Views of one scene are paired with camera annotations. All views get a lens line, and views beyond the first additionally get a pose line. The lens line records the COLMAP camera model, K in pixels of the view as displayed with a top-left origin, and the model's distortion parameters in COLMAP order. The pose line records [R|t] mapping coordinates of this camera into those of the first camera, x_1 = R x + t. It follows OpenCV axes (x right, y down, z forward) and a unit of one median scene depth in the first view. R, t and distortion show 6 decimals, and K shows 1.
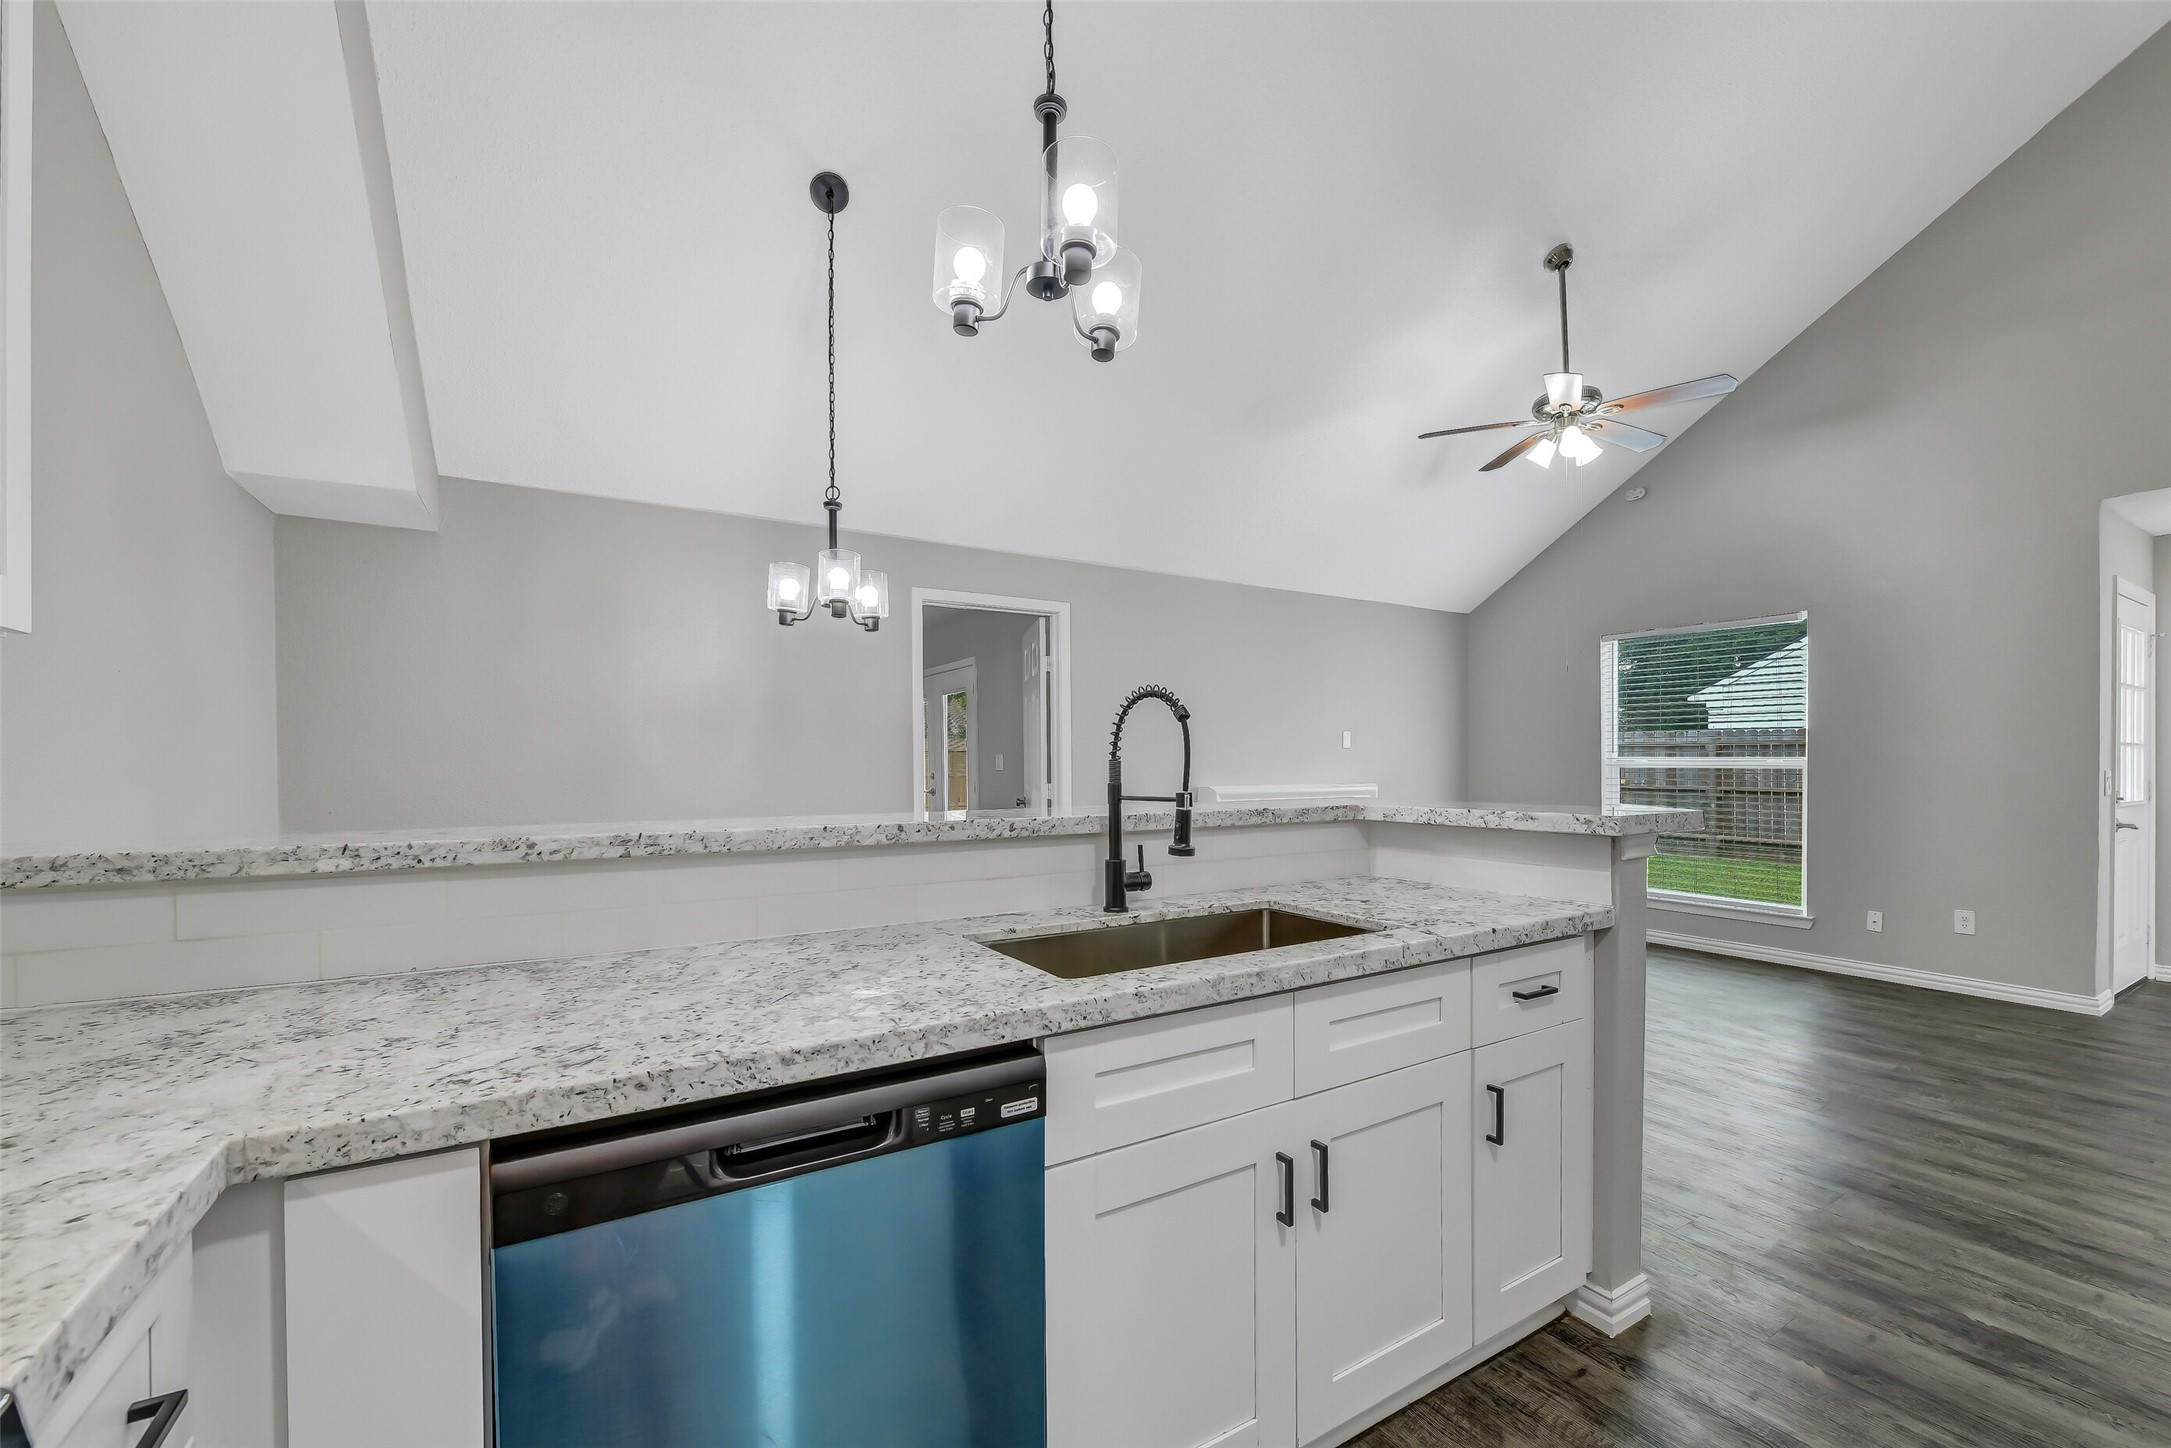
lens RADIAL K [[879.3, 0, 1089.9], [0, 879.3, 767.4], [0, 0, 1]] dist [-0.008300, -0.000201]
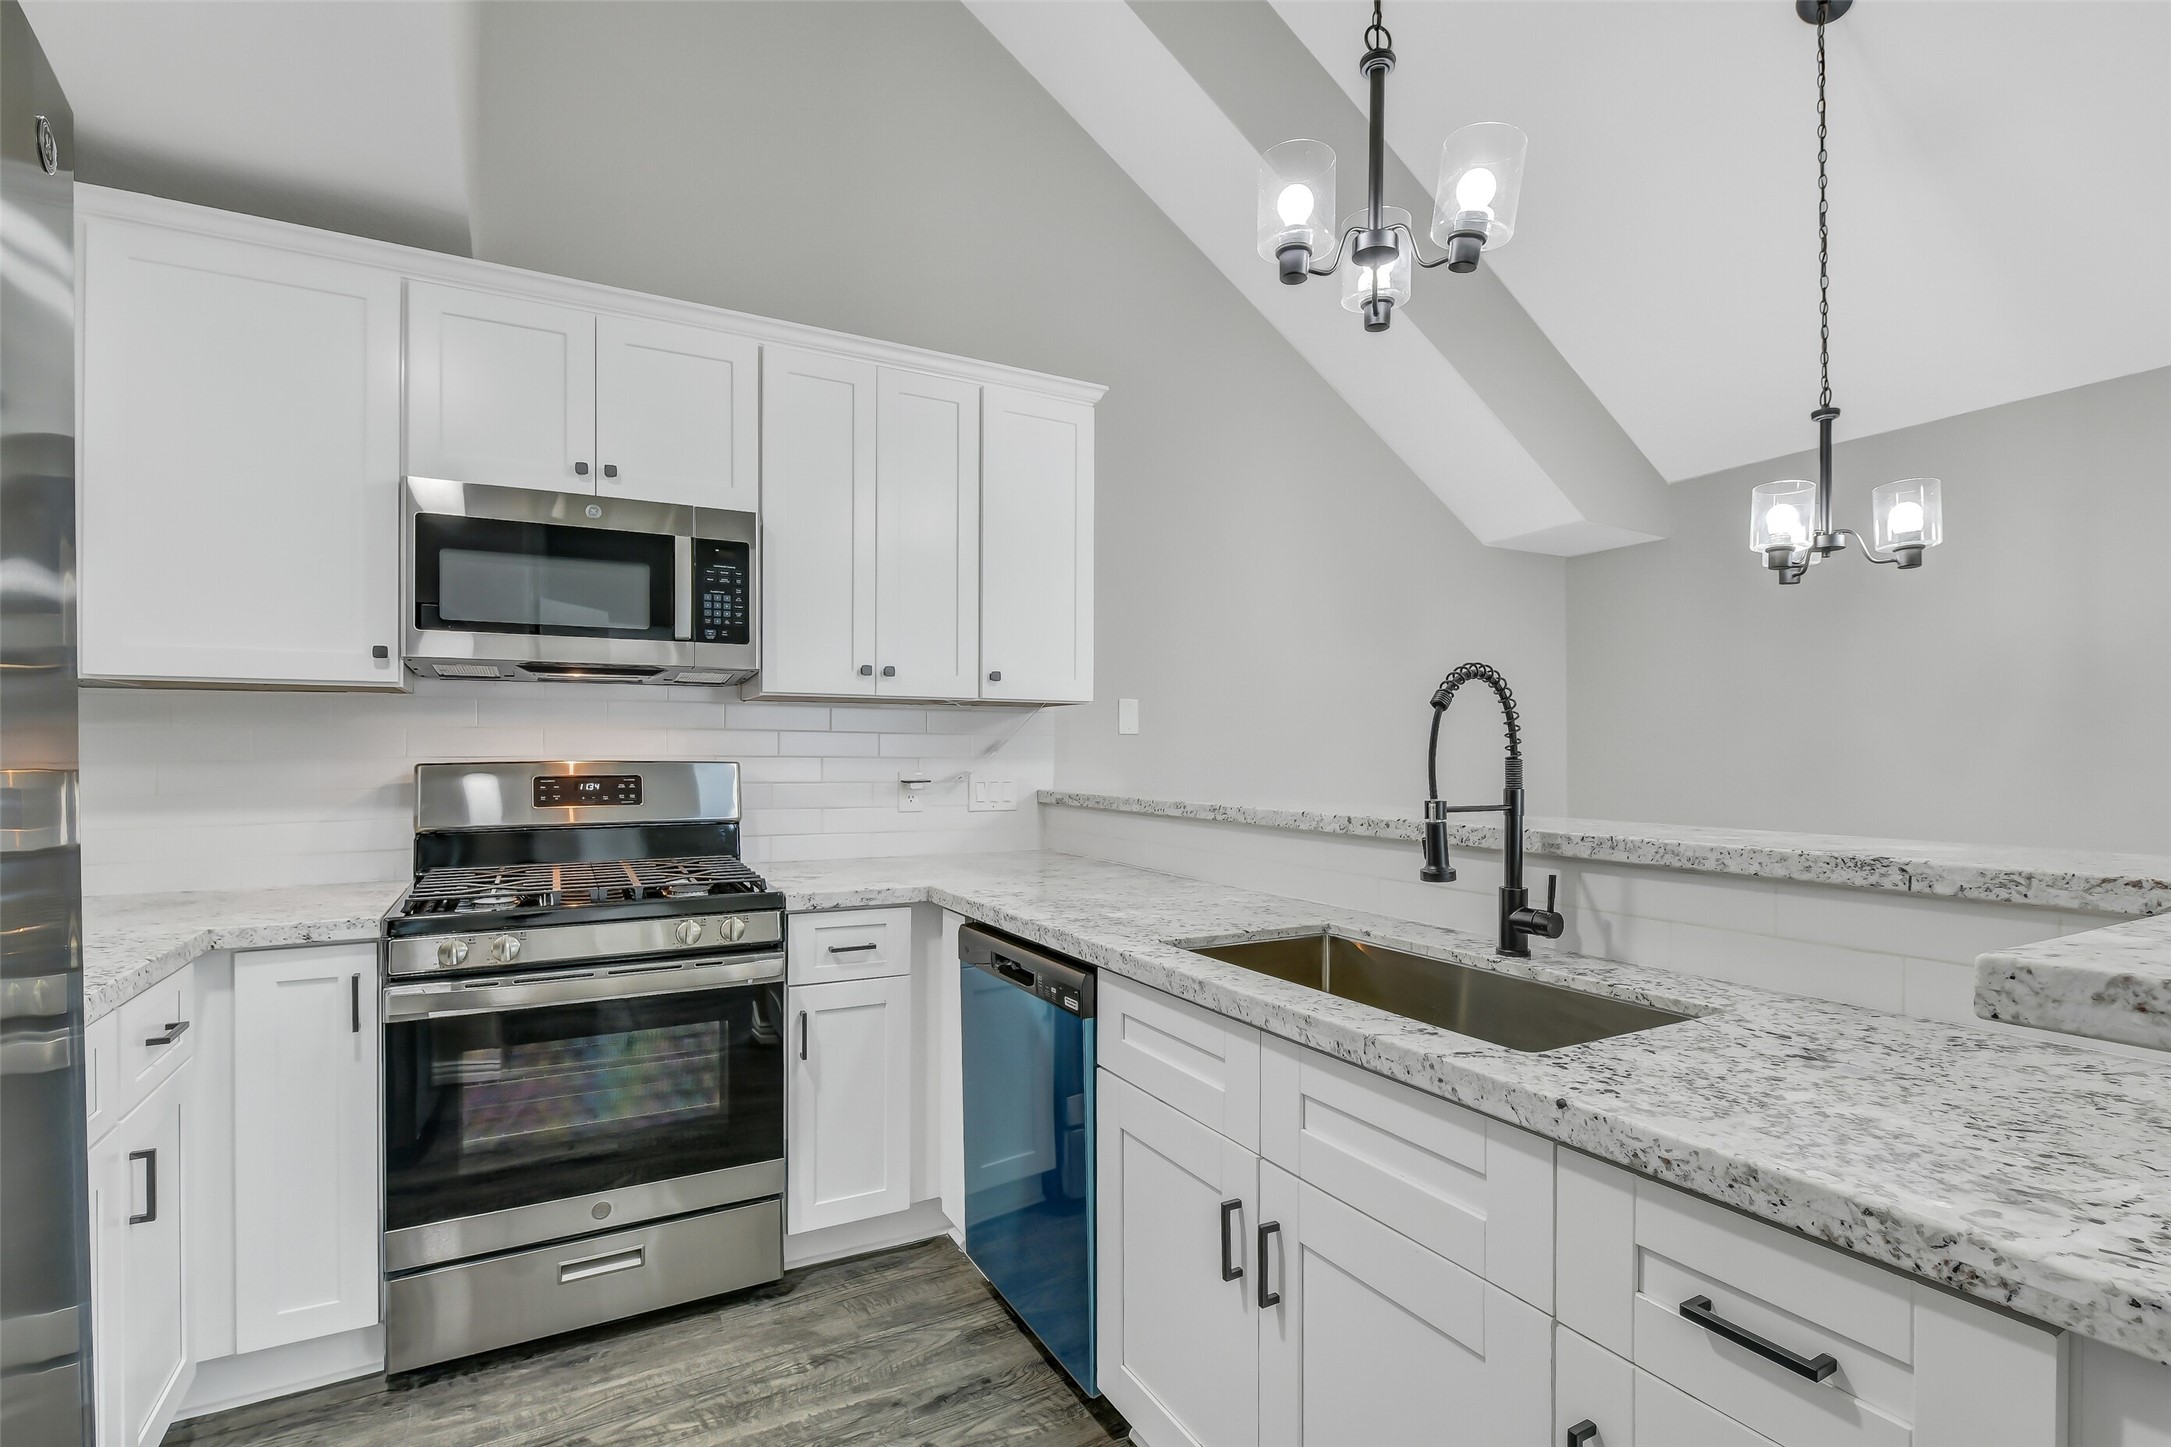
lens RADIAL K [[1006.2, 0, 1091.2], [0, 1006.2, 752.0], [0, 0, 1]] dist [-0.002216, -0.001227]
pose [[-0.043648, 0.003027, -0.999042, 0.583185], [-0.009496, 0.999949, 0.003445, -0.008729], [0.999002, 0.009637, -0.043617, 0.417453]]
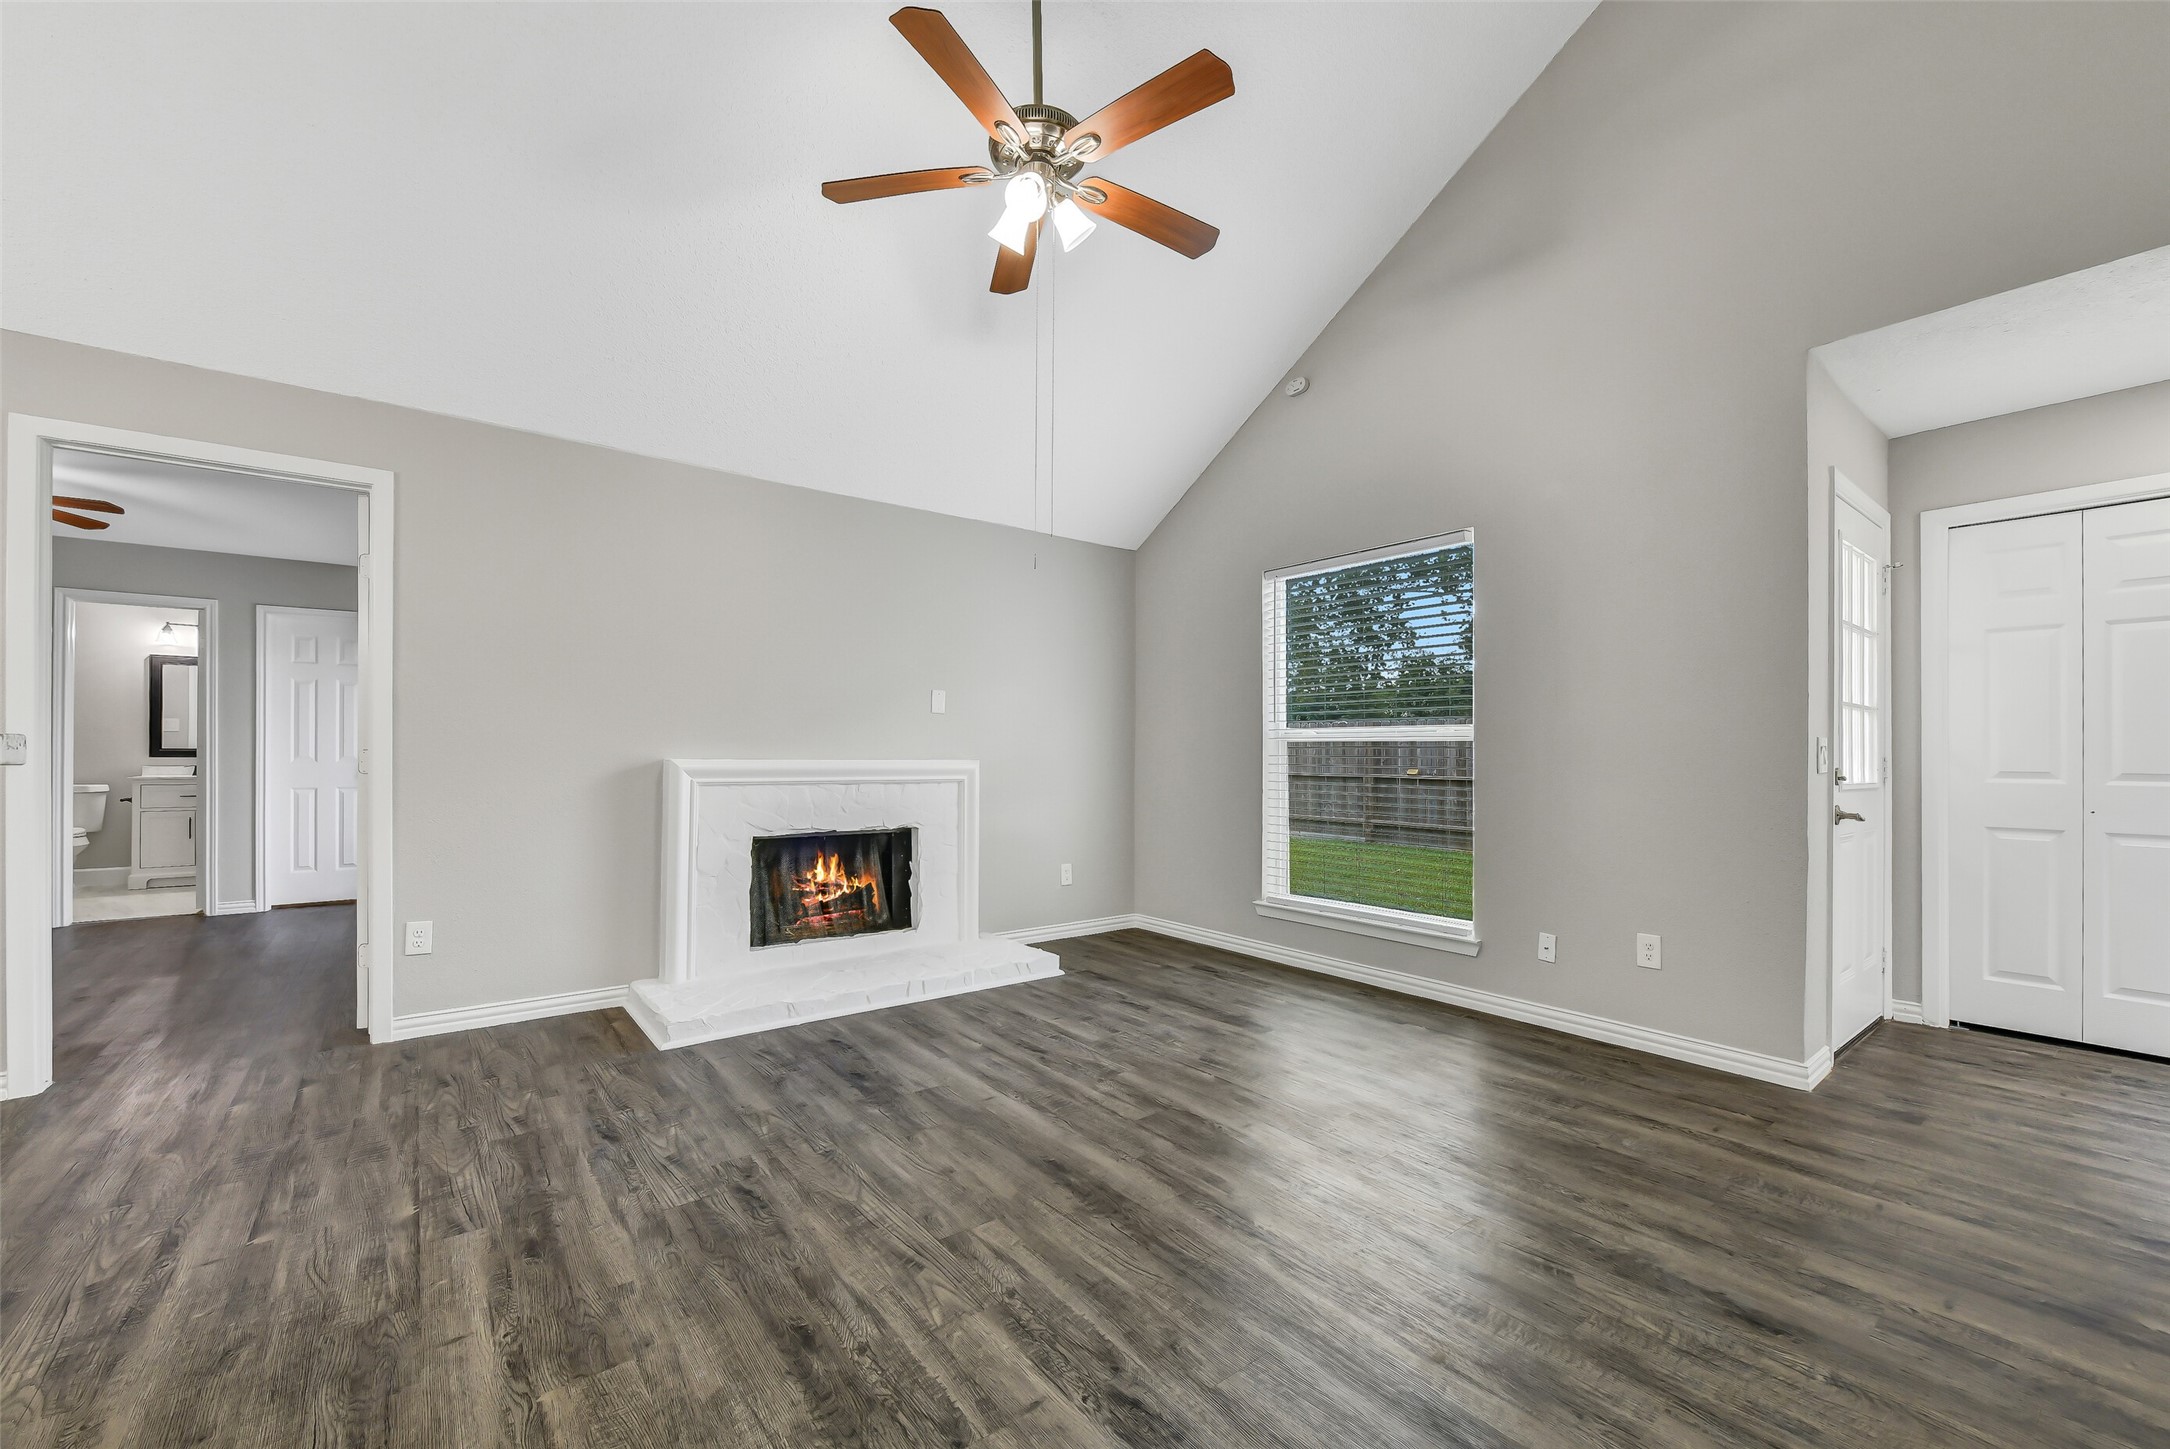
lens RADIAL K [[869.8, 0, 1090.7], [0, 869.8, 752.9], [0, 0, 1]] dist [-0.008040, -0.000391]
pose [[0.993636, 0.009151, 0.112265, 0.710800], [-0.007925, 0.999904, -0.011364, 0.040791], [-0.112359, 0.010402, 0.993613, 0.522060]]
